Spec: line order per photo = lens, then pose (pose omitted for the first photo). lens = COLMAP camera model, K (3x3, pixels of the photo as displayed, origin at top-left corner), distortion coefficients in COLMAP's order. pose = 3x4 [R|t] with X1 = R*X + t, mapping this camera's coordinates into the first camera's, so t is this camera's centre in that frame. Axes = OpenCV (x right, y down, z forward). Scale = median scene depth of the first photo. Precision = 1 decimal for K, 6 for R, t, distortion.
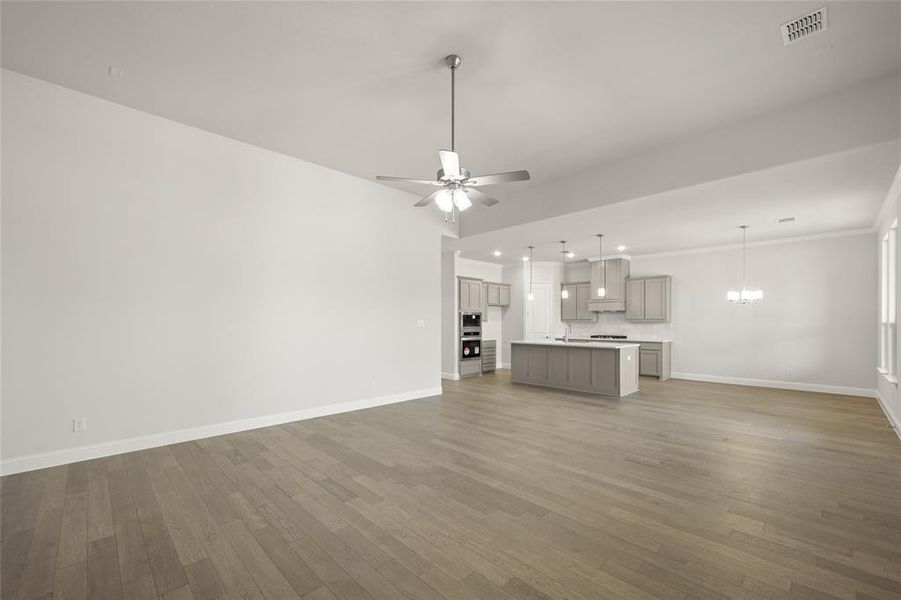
lens RADIAL K [[371.8, 0, 449.3], [0, 371.8, 323.2], [0, 0, 1]] dist [0.000390, 0.000000]
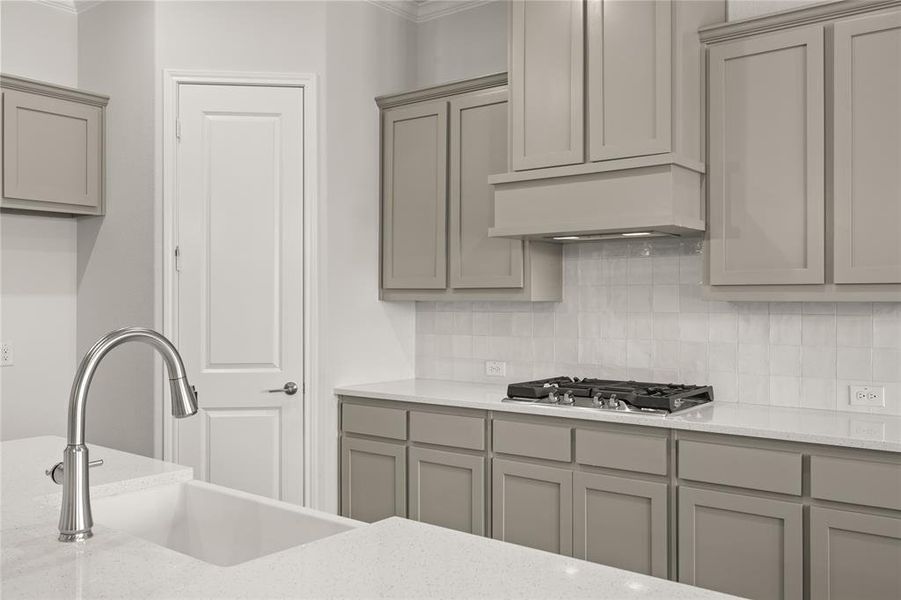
lens RADIAL K [[778.7, 0, 450.5], [0, 778.7, 300.0], [0, 0, 1]] dist [-0.004313, -0.002561]
pose [[0.990286, 0.002406, 0.139028, 0.316827], [-0.001553, 0.999979, -0.006242, -0.002249], [-0.139040, 0.005965, 0.990269, 0.680874]]
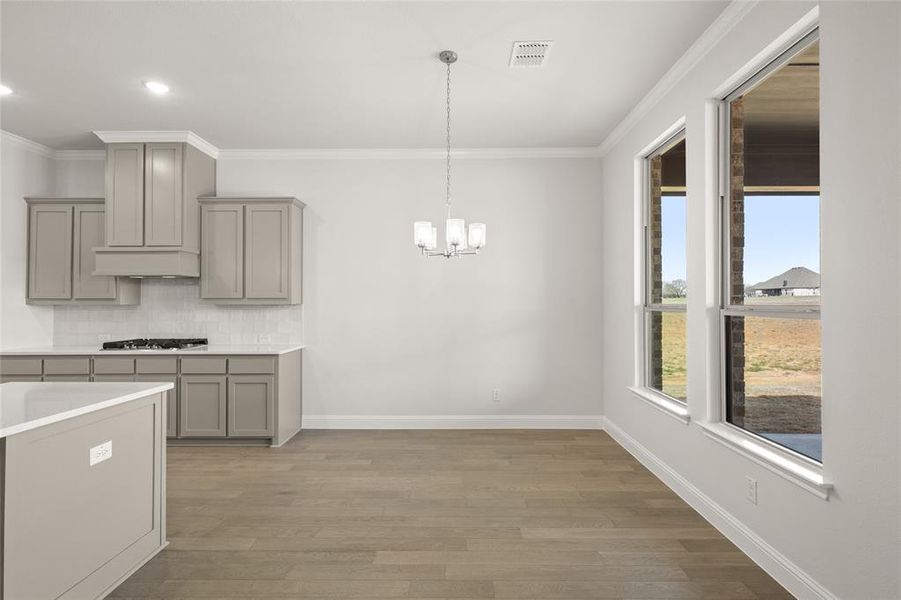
lens RADIAL K [[428.0, 0, 450.5], [0, 428.0, 300.0], [0, 0, 1]] dist [0.000063, 0.000094]
pose [[0.704401, 0.005395, 0.709782, 0.332822], [0.004775, 0.999912, -0.012340, -0.001876], [-0.709786, 0.012082, 0.704313, 0.475866]]
